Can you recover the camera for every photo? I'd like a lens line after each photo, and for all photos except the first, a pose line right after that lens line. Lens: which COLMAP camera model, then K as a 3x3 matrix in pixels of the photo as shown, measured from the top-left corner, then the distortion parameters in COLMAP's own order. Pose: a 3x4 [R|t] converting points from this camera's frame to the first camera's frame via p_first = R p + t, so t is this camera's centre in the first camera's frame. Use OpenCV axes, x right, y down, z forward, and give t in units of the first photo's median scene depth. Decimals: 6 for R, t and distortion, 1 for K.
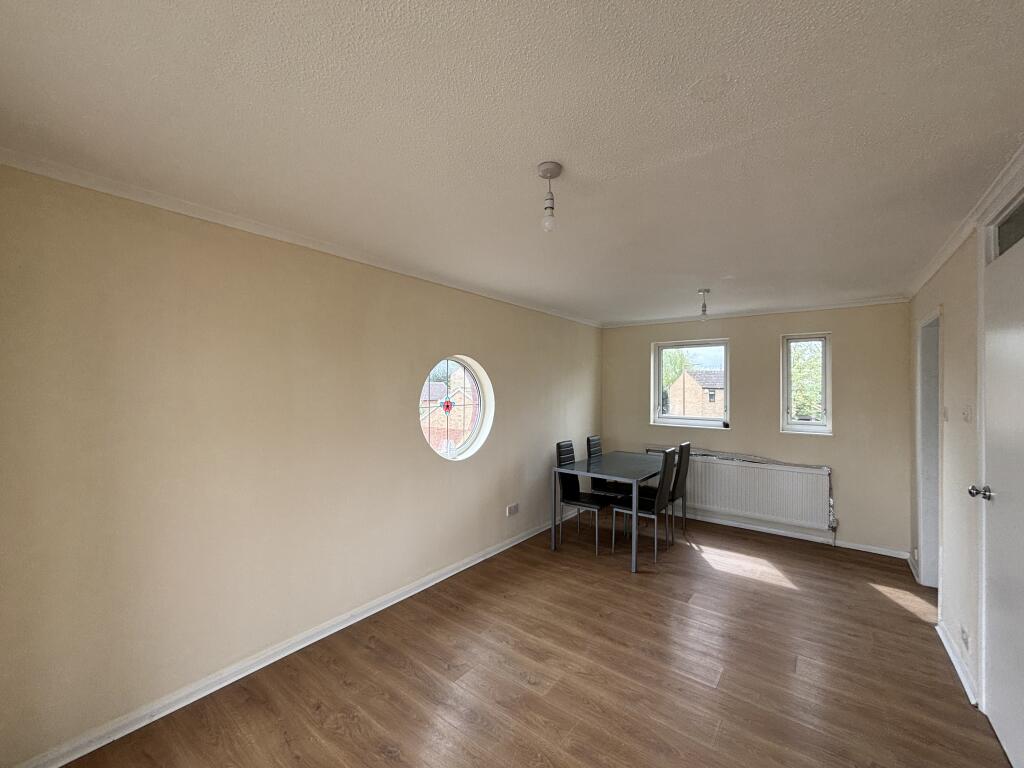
lens RADIAL K [[422.4, 0, 512.0], [0, 422.4, 384.0], [0, 0, 1]] dist [0.015540, 0.000385]
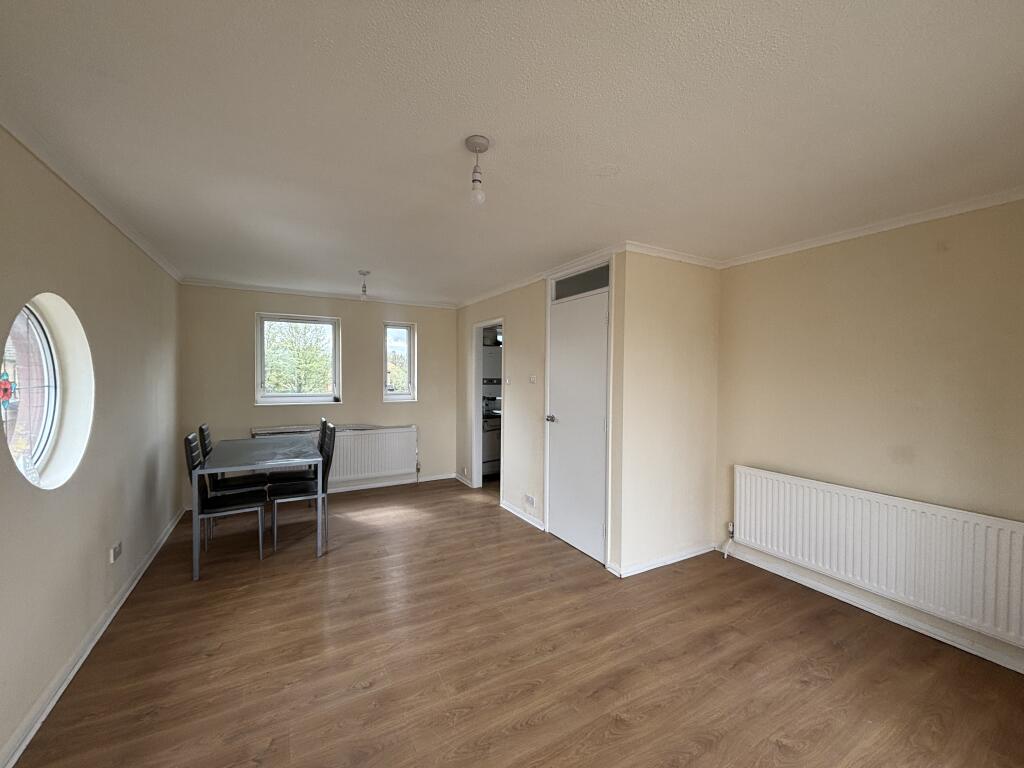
lens RADIAL K [[422.4, 0, 512.0], [0, 422.4, 384.0], [0, 0, 1]] dist [0.015540, 0.000385]
pose [[0.396995, -0.027458, 0.917410, -0.386640], [-0.012710, 0.999292, 0.035409, 0.018905], [-0.917733, -0.025717, 0.396365, 0.231326]]
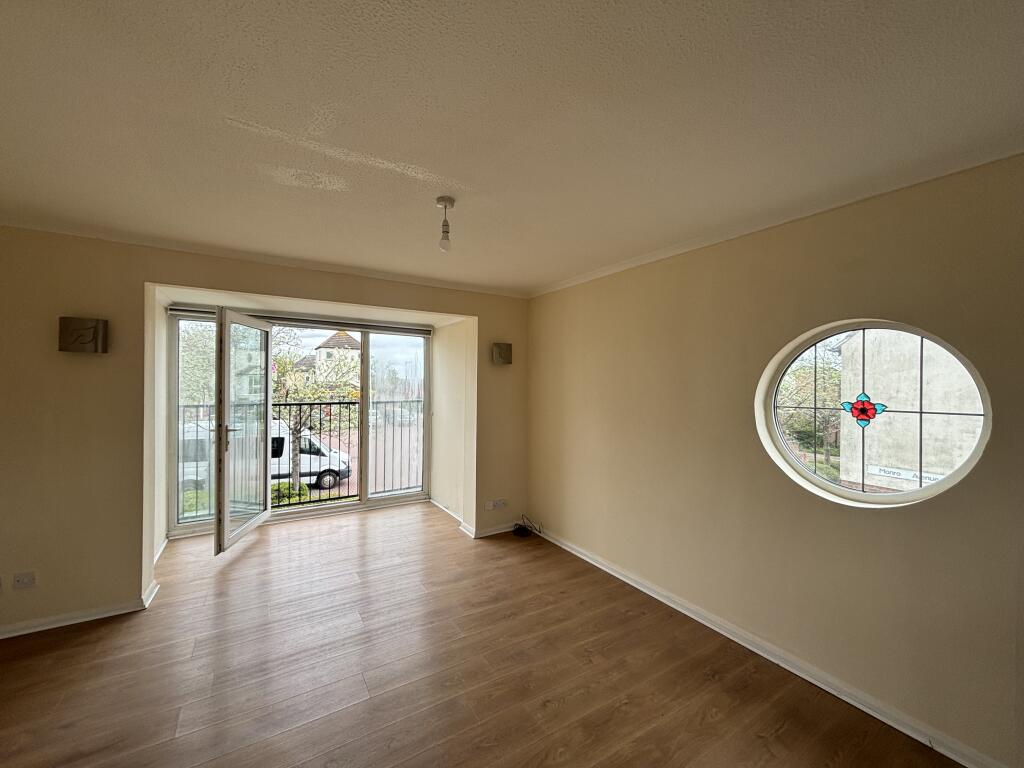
lens RADIAL K [[422.4, 0, 512.0], [0, 422.4, 384.0], [0, 0, 1]] dist [0.015540, 0.000385]
pose [[-0.356463, -0.012402, -0.934227, 0.553779], [-0.001442, 0.999918, -0.012723, 0.027214], [0.934308, -0.003188, -0.356452, 0.758157]]
